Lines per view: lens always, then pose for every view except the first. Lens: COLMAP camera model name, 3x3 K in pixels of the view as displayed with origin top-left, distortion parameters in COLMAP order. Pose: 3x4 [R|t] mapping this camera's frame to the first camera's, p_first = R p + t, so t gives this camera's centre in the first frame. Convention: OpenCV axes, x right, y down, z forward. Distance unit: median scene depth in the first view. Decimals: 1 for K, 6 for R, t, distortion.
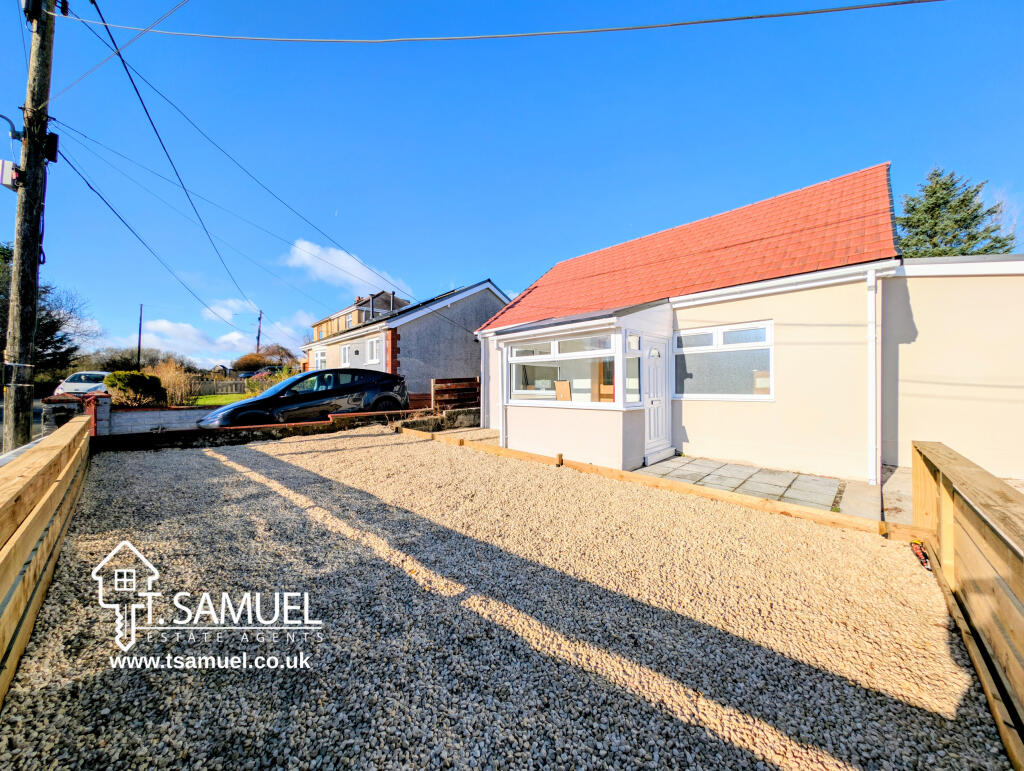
lens RADIAL K [[369.8, 0, 510.0], [0, 369.8, 386.1], [0, 0, 1]] dist [-0.000512, -0.000097]
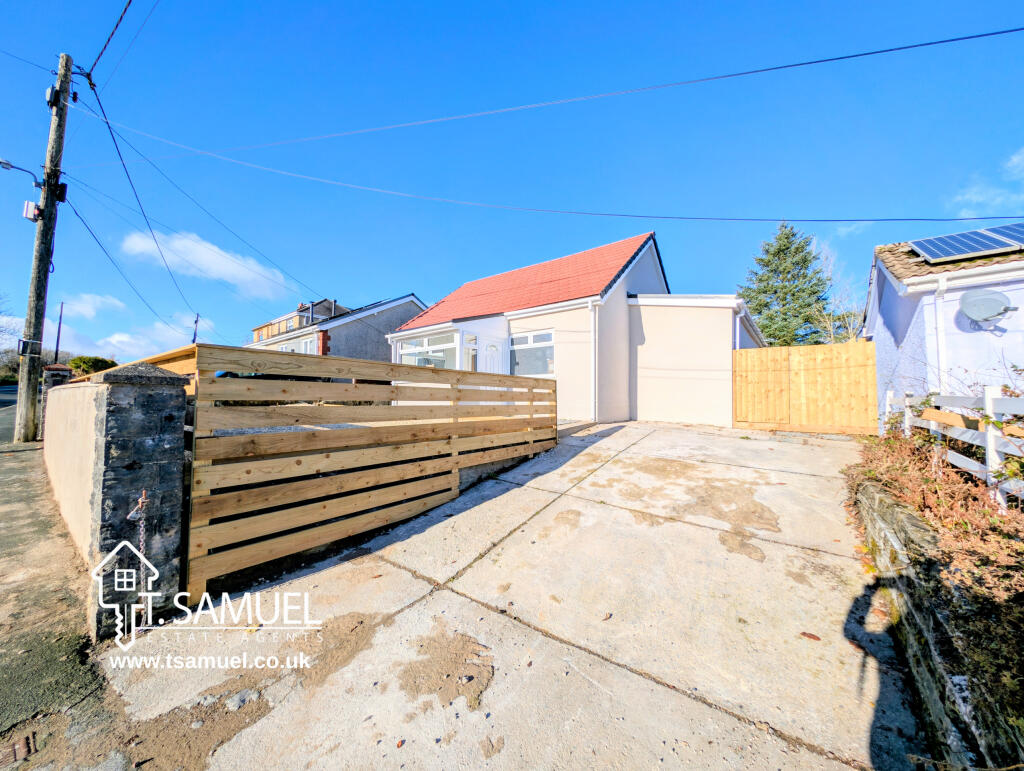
lens RADIAL K [[369.8, 0, 510.0], [0, 369.8, 386.1], [0, 0, 1]] dist [-0.000512, -0.000097]
pose [[0.992648, 0.013131, 0.120322, 0.282543], [-0.009078, 0.999375, -0.034167, 0.120405], [-0.120695, 0.032824, 0.992147, -0.525353]]
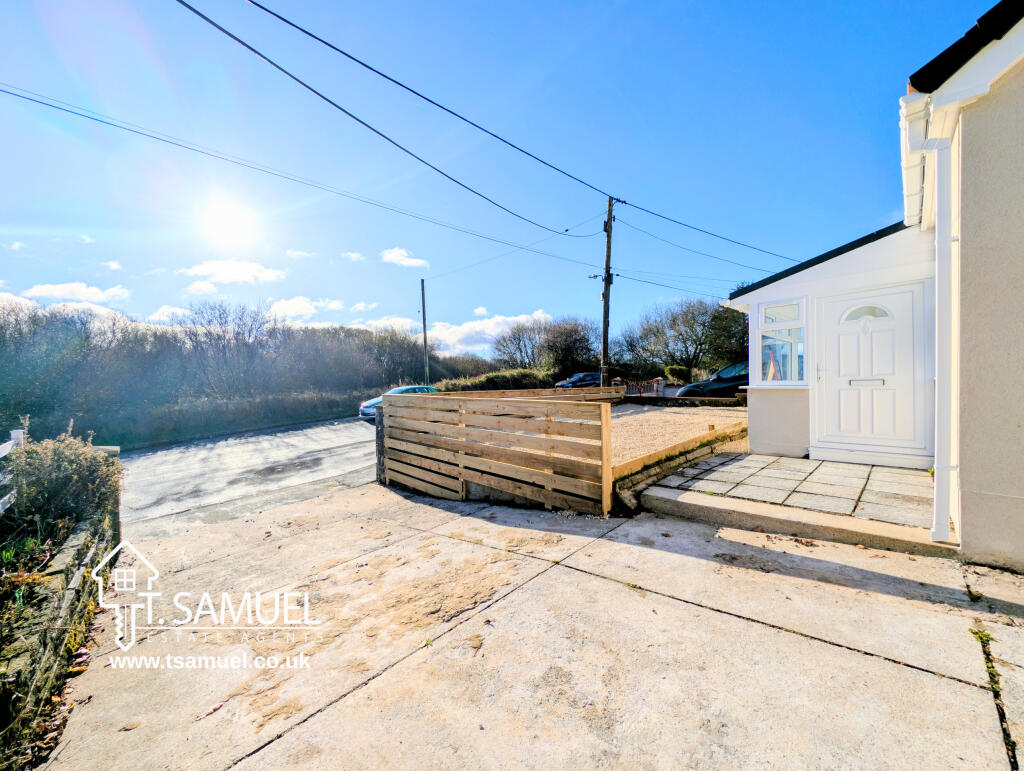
lens RADIAL K [[369.8, 0, 510.0], [0, 369.8, 386.1], [0, 0, 1]] dist [-0.000512, -0.000097]
pose [[-0.032156, 0.014177, -0.999382, 1.115212], [0.016487, 0.999771, 0.013653, 0.030214], [0.999347, -0.016037, -0.032382, 0.324714]]
